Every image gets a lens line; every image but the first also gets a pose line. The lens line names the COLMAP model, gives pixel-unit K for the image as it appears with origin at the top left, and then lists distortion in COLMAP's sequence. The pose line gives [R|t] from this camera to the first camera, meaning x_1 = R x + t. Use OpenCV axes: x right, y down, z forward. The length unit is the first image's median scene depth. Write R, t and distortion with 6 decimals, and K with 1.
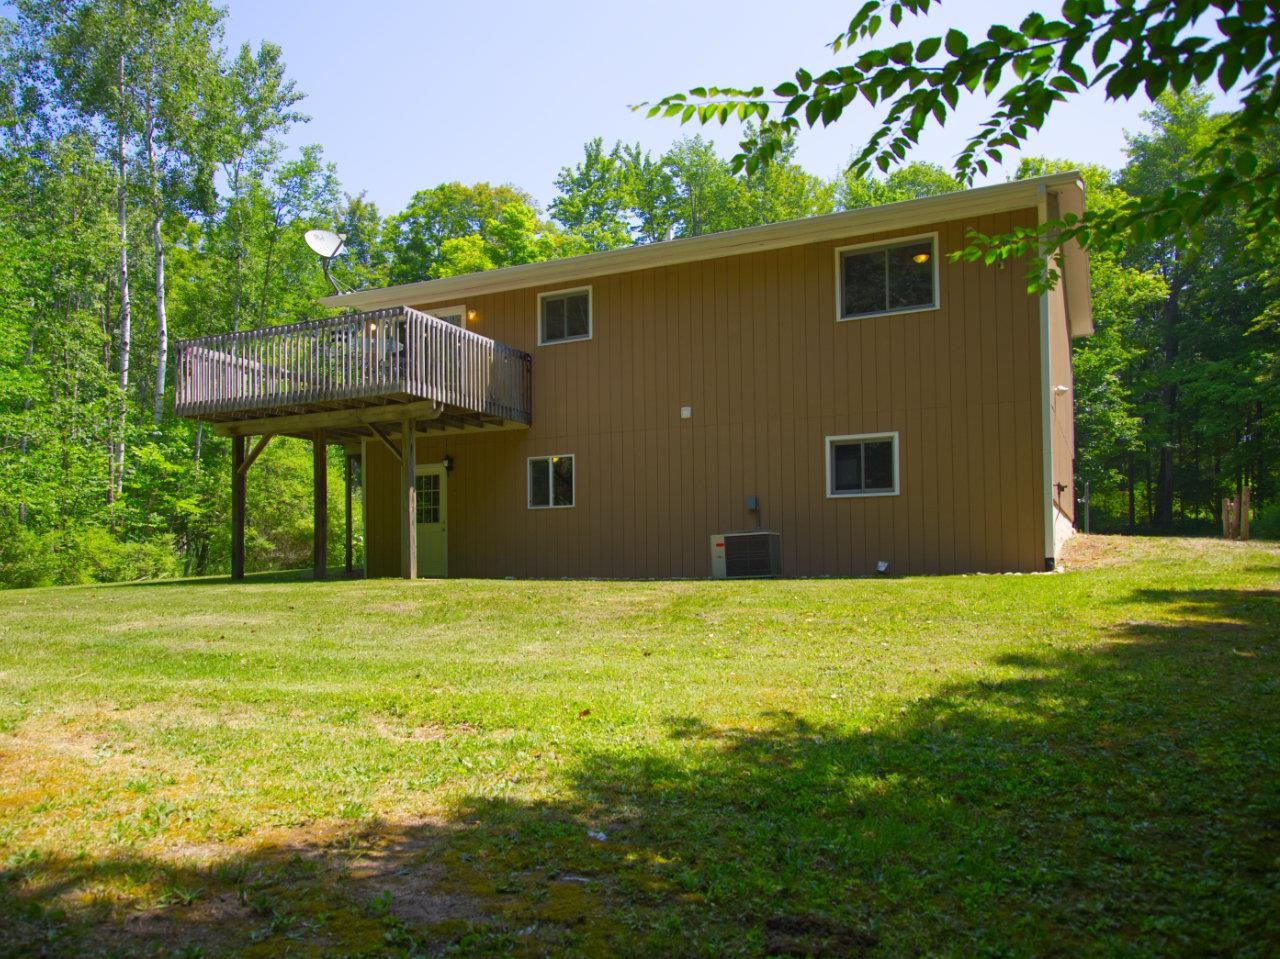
lens RADIAL K [[862.0, 0, 641.2], [0, 862.0, 546.3], [0, 0, 1]] dist [0.015868, 0.002666]
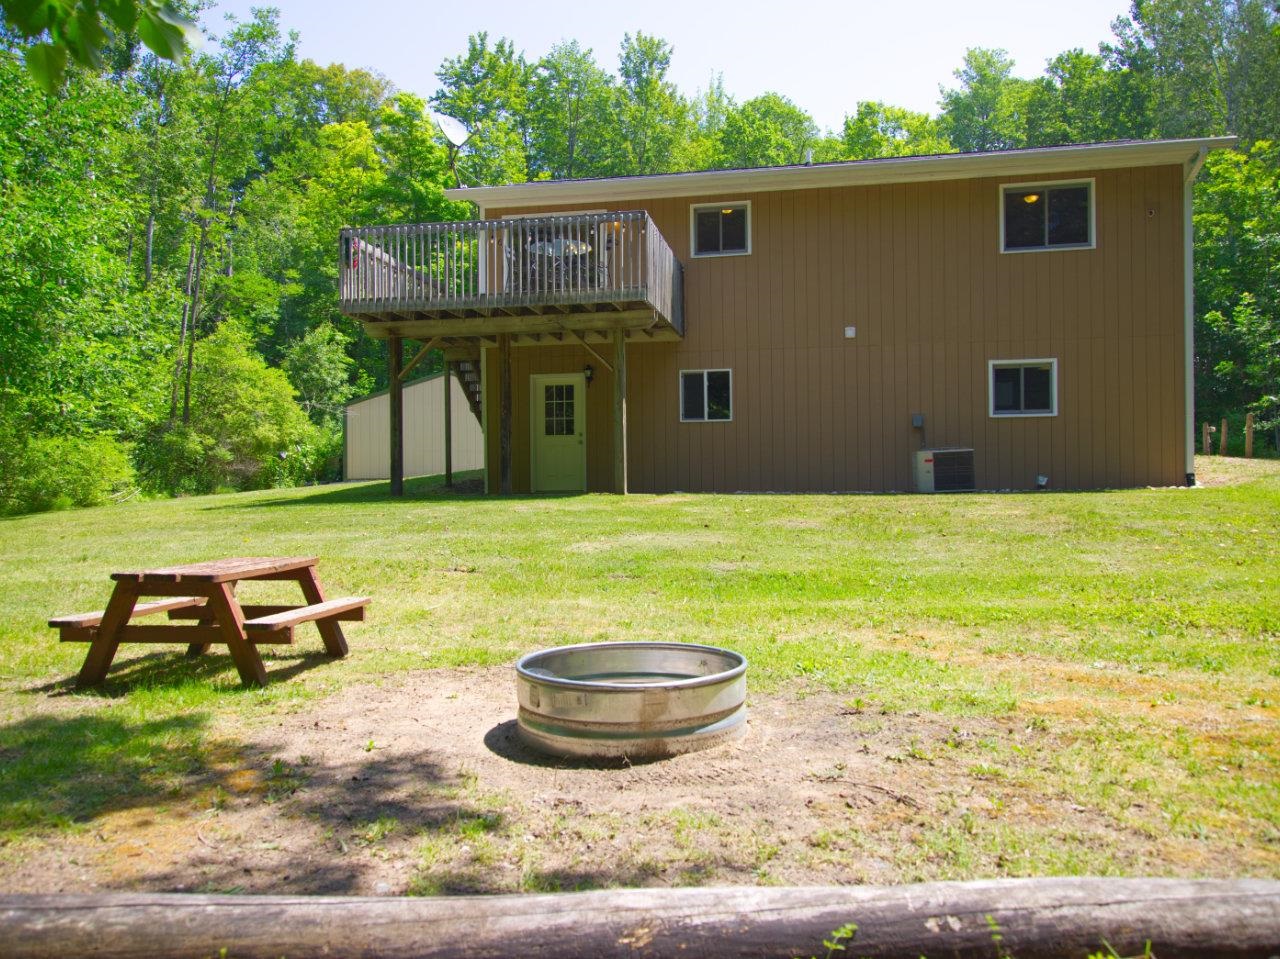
lens RADIAL K [[864.6, 0, 640.0], [0, 864.6, 479.5], [0, 0, 1]] dist [0.014426, 0.000265]
pose [[0.970214, 0.000659, 0.242250, -0.424414], [-0.006638, 0.999693, 0.023866, -0.001380], [-0.242160, -0.024763, 0.969920, 0.047791]]
